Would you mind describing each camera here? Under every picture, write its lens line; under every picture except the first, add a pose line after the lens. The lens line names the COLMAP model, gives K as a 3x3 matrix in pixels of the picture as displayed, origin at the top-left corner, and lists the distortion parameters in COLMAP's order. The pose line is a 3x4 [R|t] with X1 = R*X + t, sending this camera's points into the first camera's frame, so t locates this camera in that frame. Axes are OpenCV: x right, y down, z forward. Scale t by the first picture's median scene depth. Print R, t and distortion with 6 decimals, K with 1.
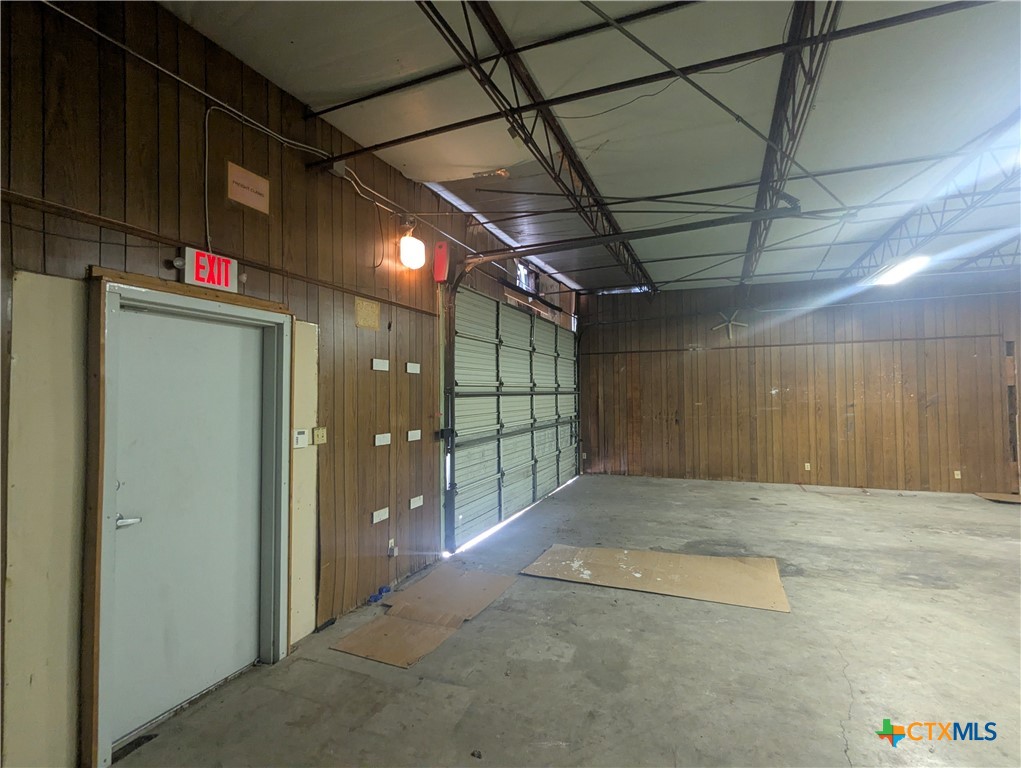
lens RADIAL K [[478.1, 0, 510.5], [0, 478.1, 384.0], [0, 0, 1]] dist [0.000059, 0.000209]
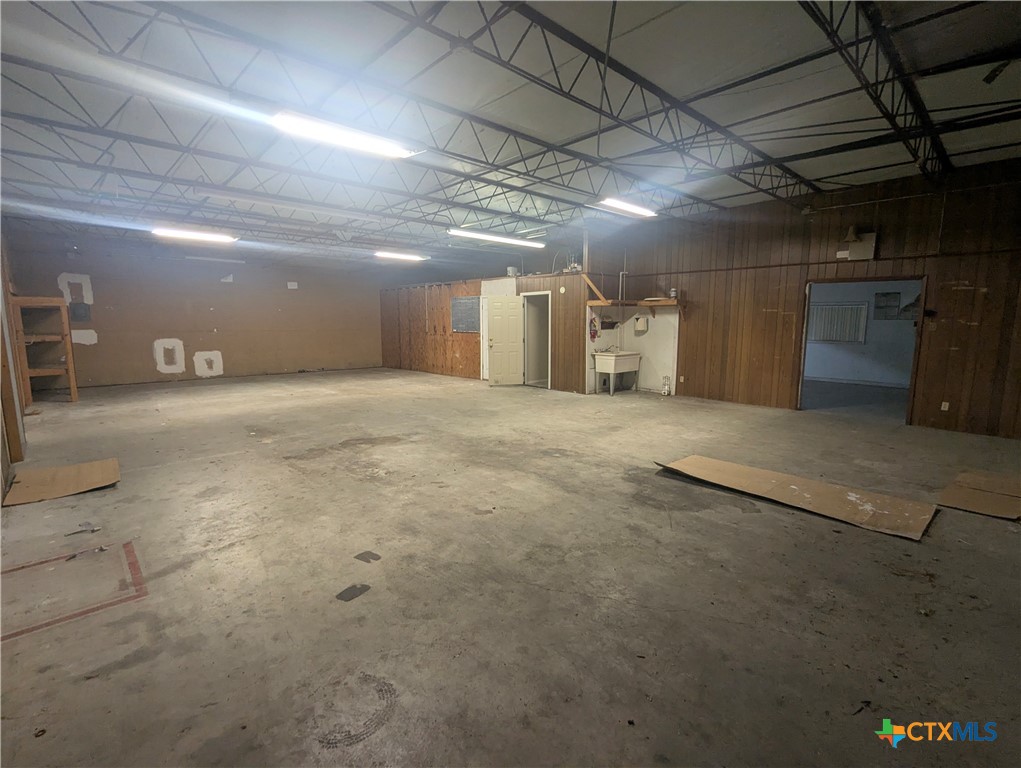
lens RADIAL K [[478.1, 0, 510.5], [0, 478.1, 384.0], [0, 0, 1]] dist [0.000059, 0.000209]
pose [[-0.915564, -0.048273, 0.399265, 0.419232], [-0.003385, 0.993660, 0.112375, 0.054474], [-0.402158, 0.101535, -0.909923, 2.143606]]
